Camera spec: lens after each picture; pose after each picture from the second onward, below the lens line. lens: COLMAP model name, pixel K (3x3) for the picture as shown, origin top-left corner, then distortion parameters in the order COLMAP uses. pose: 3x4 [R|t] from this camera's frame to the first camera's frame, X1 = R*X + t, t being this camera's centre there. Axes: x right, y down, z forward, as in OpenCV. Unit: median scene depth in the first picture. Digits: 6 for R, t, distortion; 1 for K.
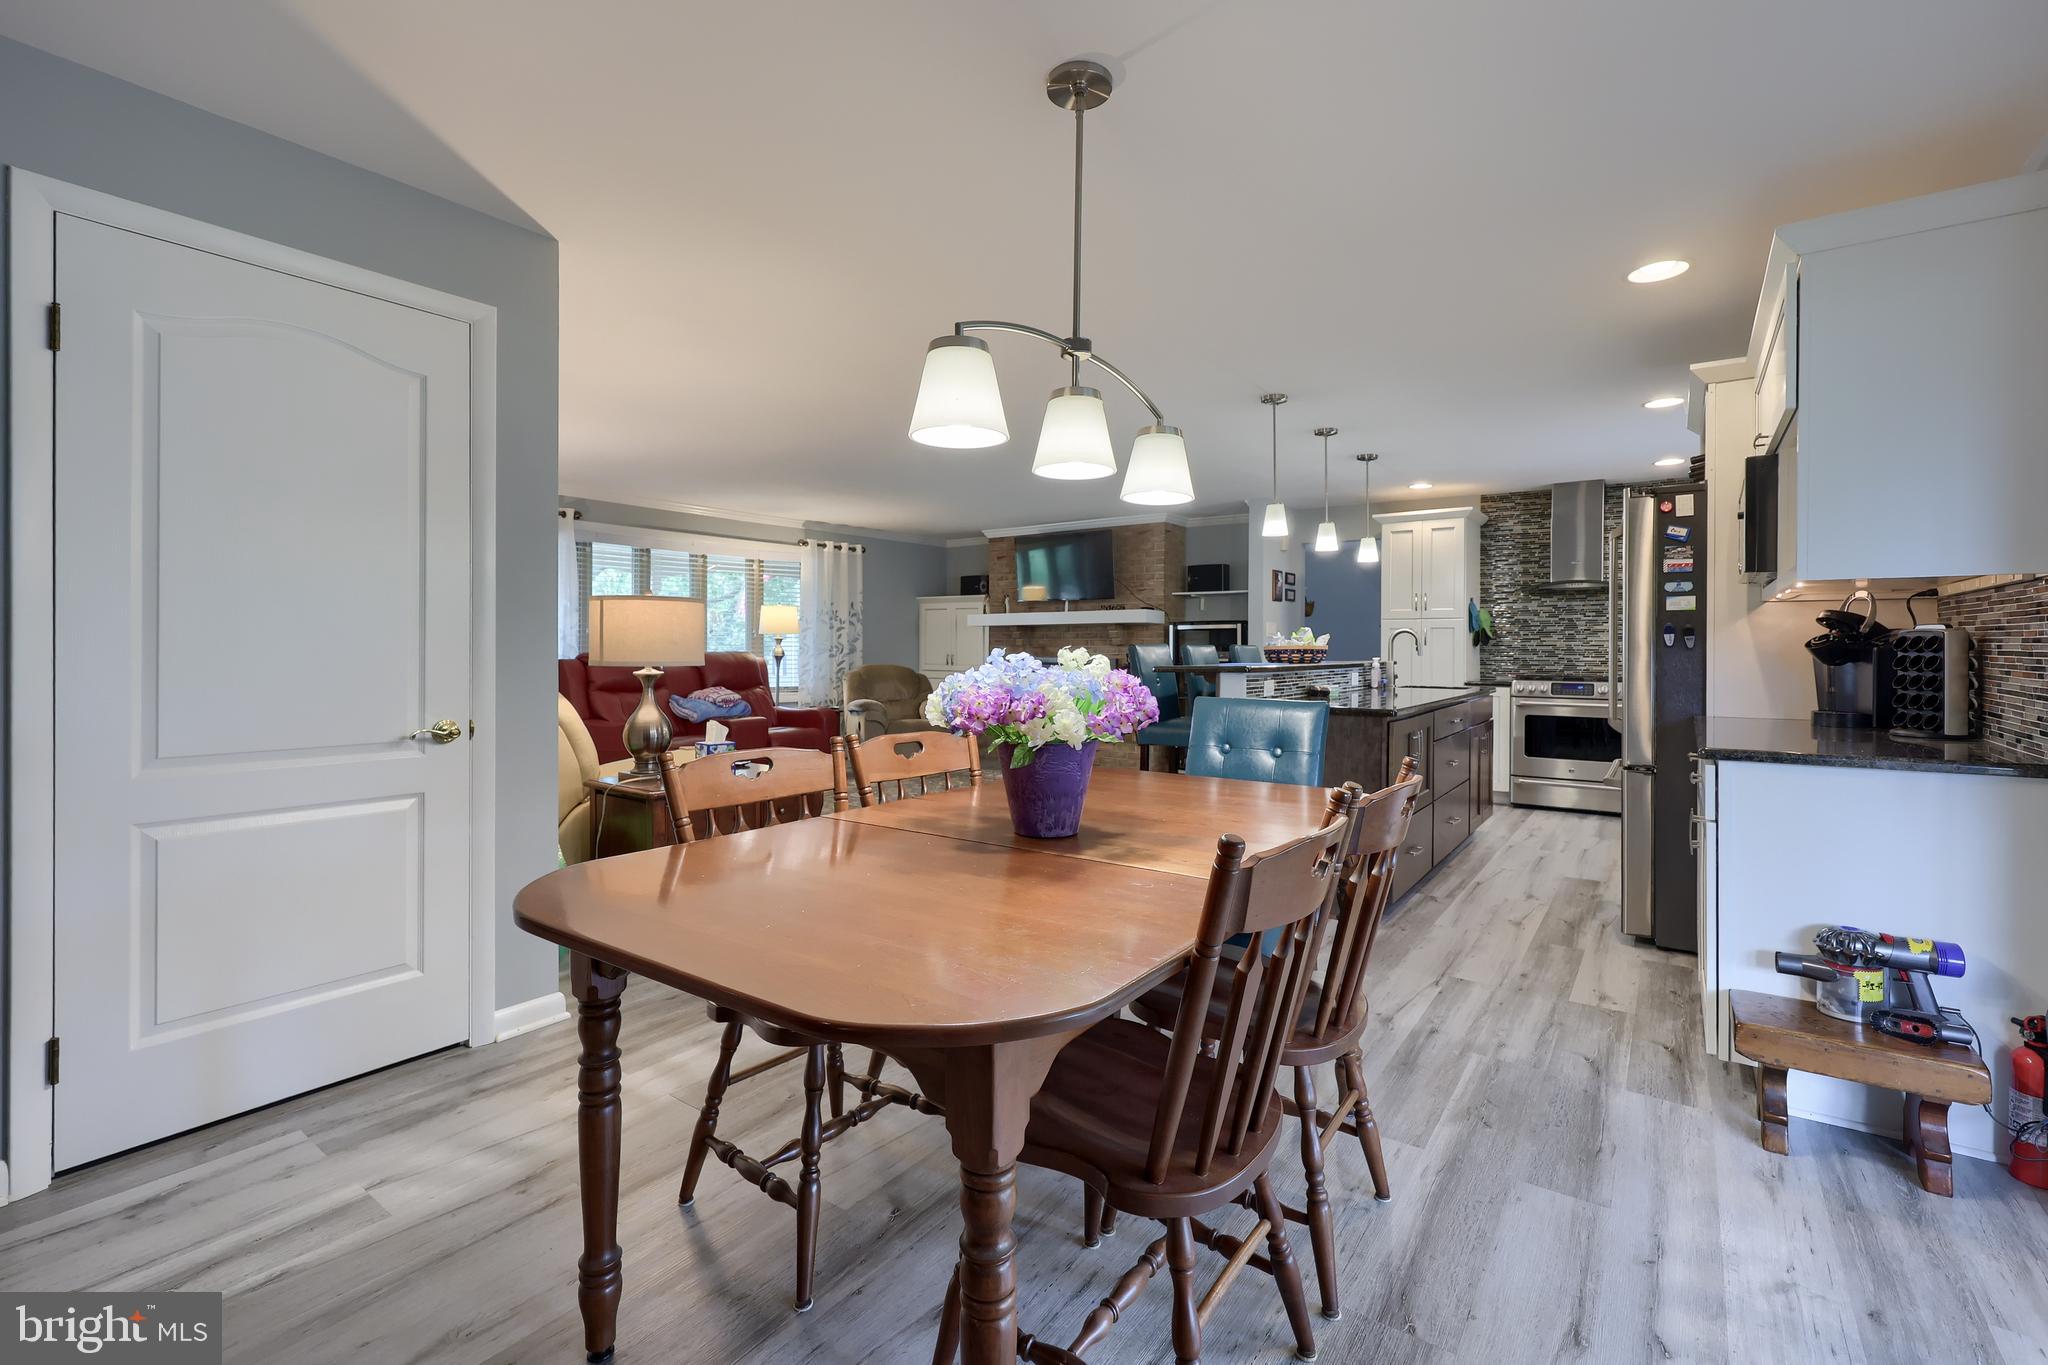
lens RADIAL K [[857.1, 0, 1022.3], [0, 857.1, 643.3], [0, 0, 1]] dist [0.000001, 0.000135]
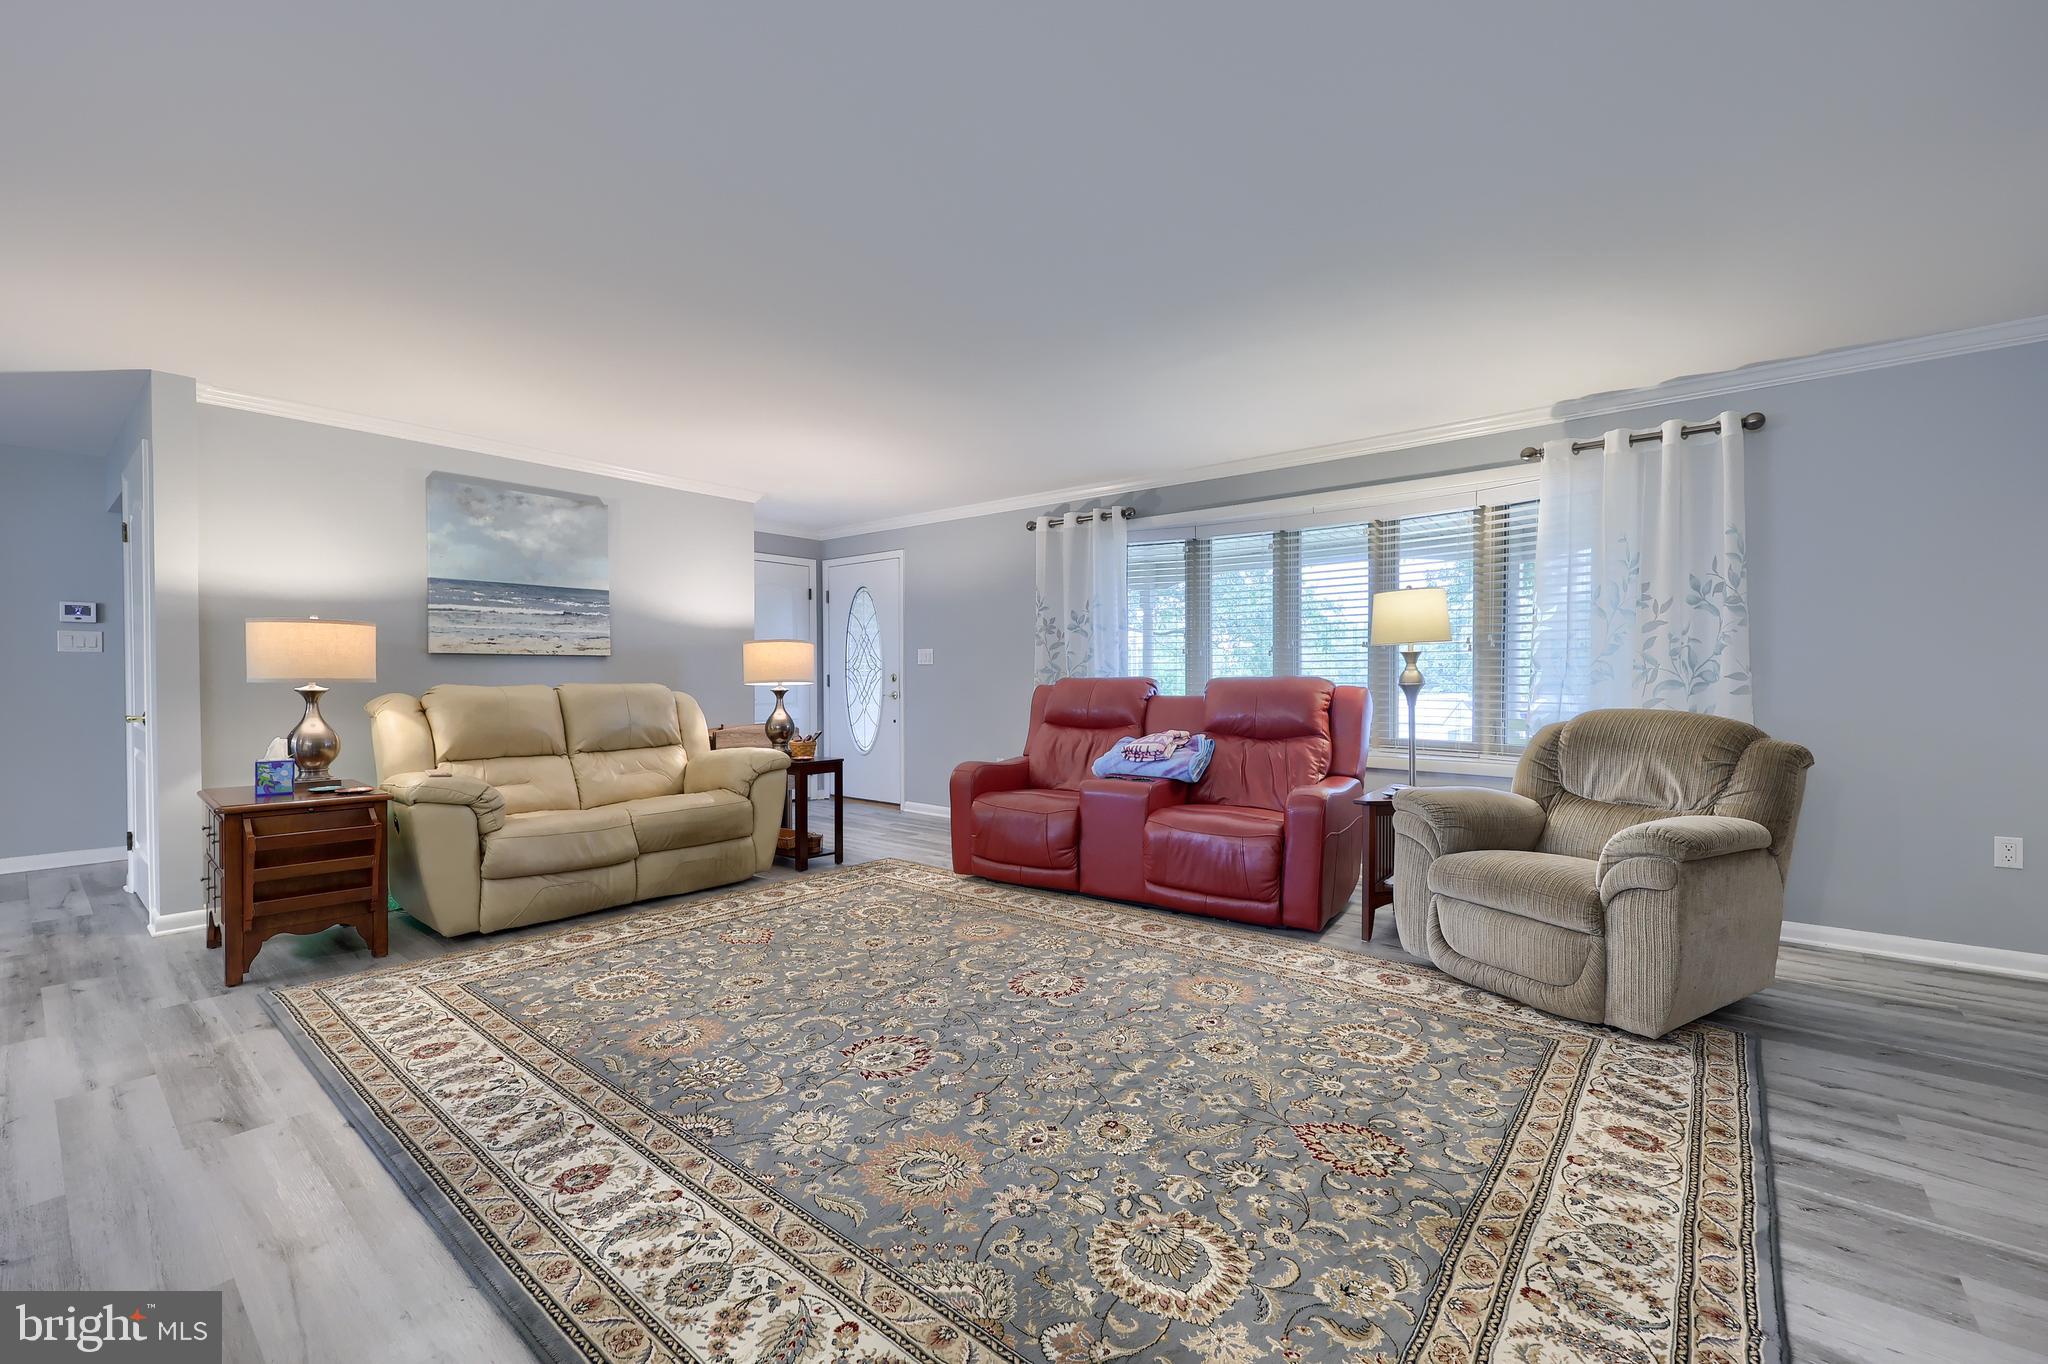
lens RADIAL K [[852.2, 0, 998.0], [0, 852.2, 697.3], [0, 0, 1]] dist [-0.000924, -0.000804]
pose [[-0.066846, 0.025470, -0.997438, 0.743548], [0.010367, 0.999638, 0.024831, 0.017391], [0.997709, -0.008680, -0.067086, 2.148044]]
